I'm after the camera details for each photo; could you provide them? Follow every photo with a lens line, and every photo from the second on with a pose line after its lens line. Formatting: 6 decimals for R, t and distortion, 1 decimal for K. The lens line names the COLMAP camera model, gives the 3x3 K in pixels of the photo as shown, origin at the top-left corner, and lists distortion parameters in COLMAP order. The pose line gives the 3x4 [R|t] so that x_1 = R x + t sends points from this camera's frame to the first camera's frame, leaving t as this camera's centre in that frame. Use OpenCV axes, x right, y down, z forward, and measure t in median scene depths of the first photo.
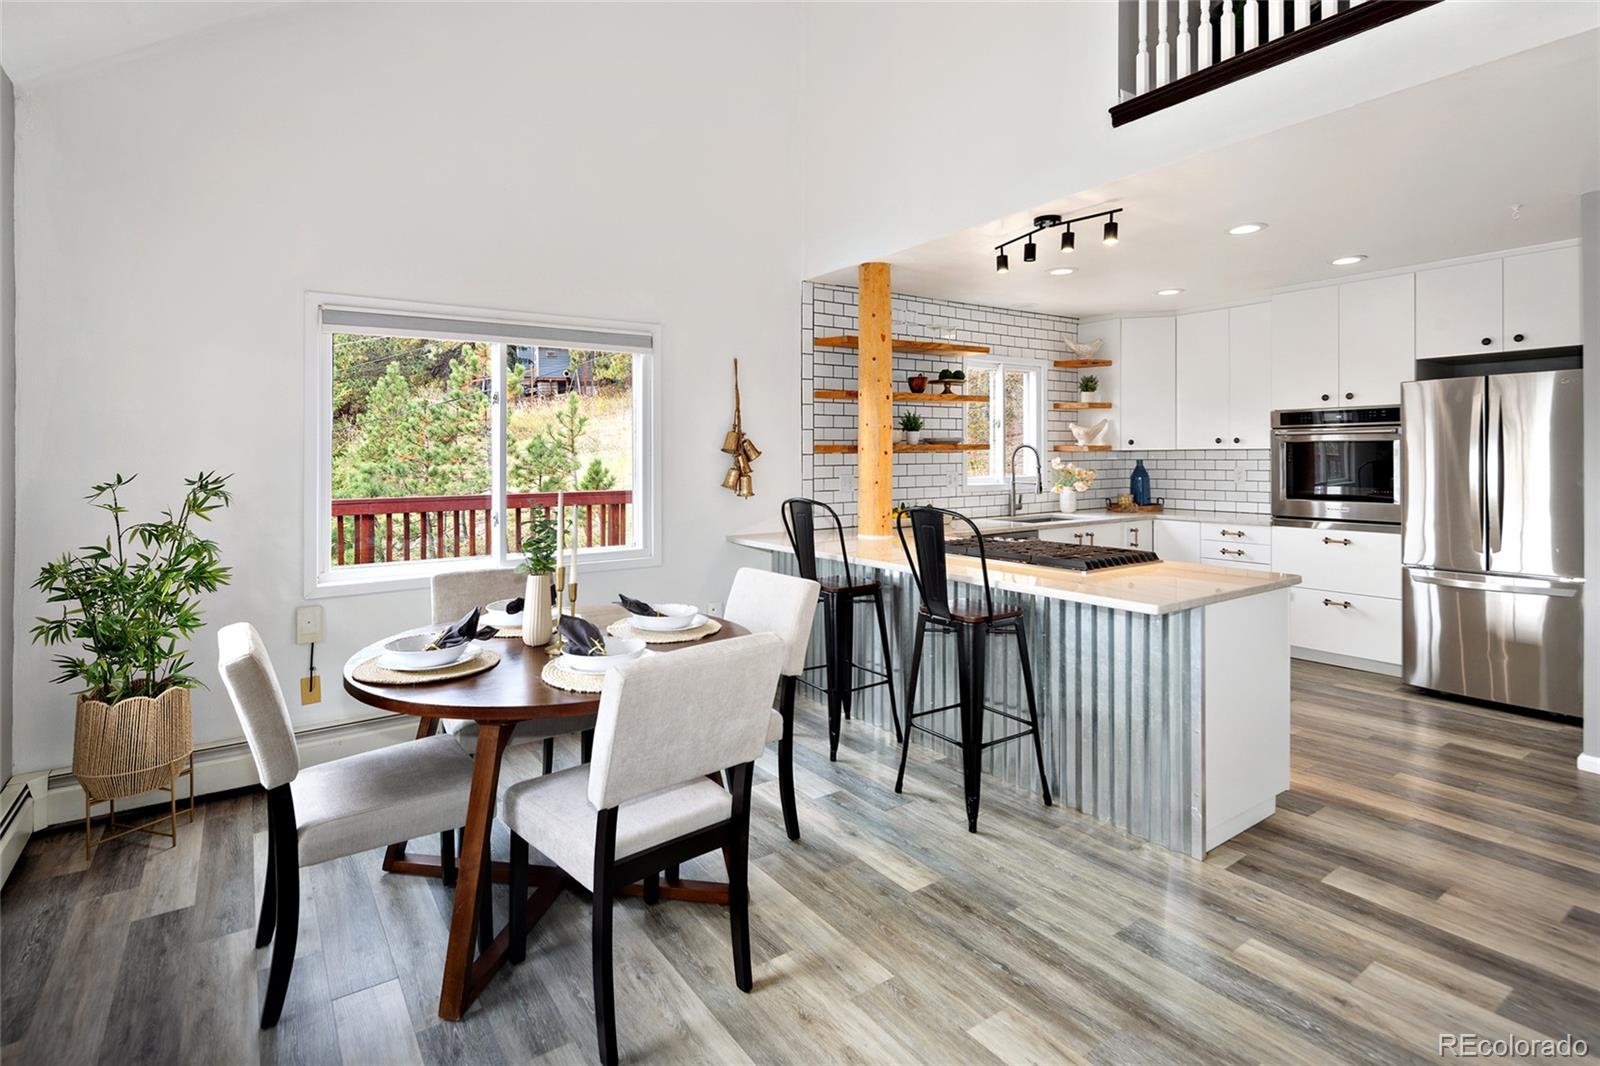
lens RADIAL K [[791.5, 0, 782.4], [0, 791.5, 485.6], [0, 0, 1]] dist [-0.003762, -0.001519]
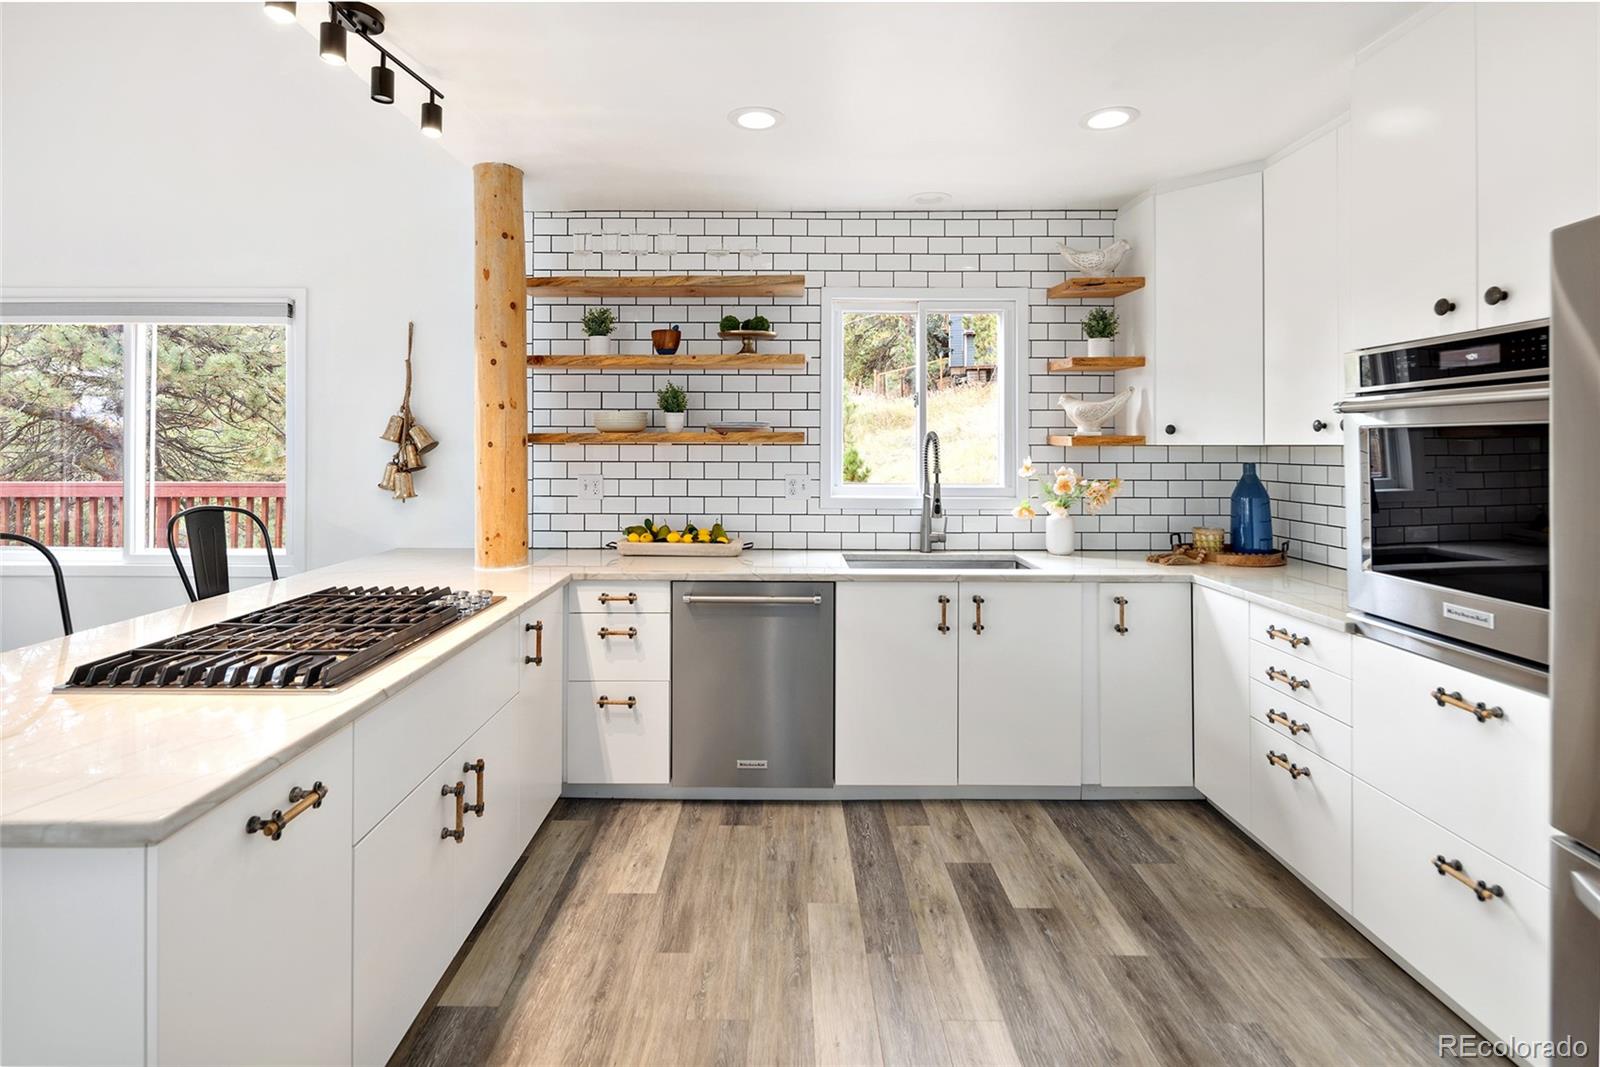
lens RADIAL K [[791.5, 0, 778.8], [0, 791.5, 487.5], [0, 0, 1]] dist [-0.003762, -0.001519]
pose [[0.825699, 0.041120, -0.562610, 0.621697], [-0.031989, 0.999148, 0.026077, -0.025978], [0.563203, -0.003534, 0.826311, 0.502677]]
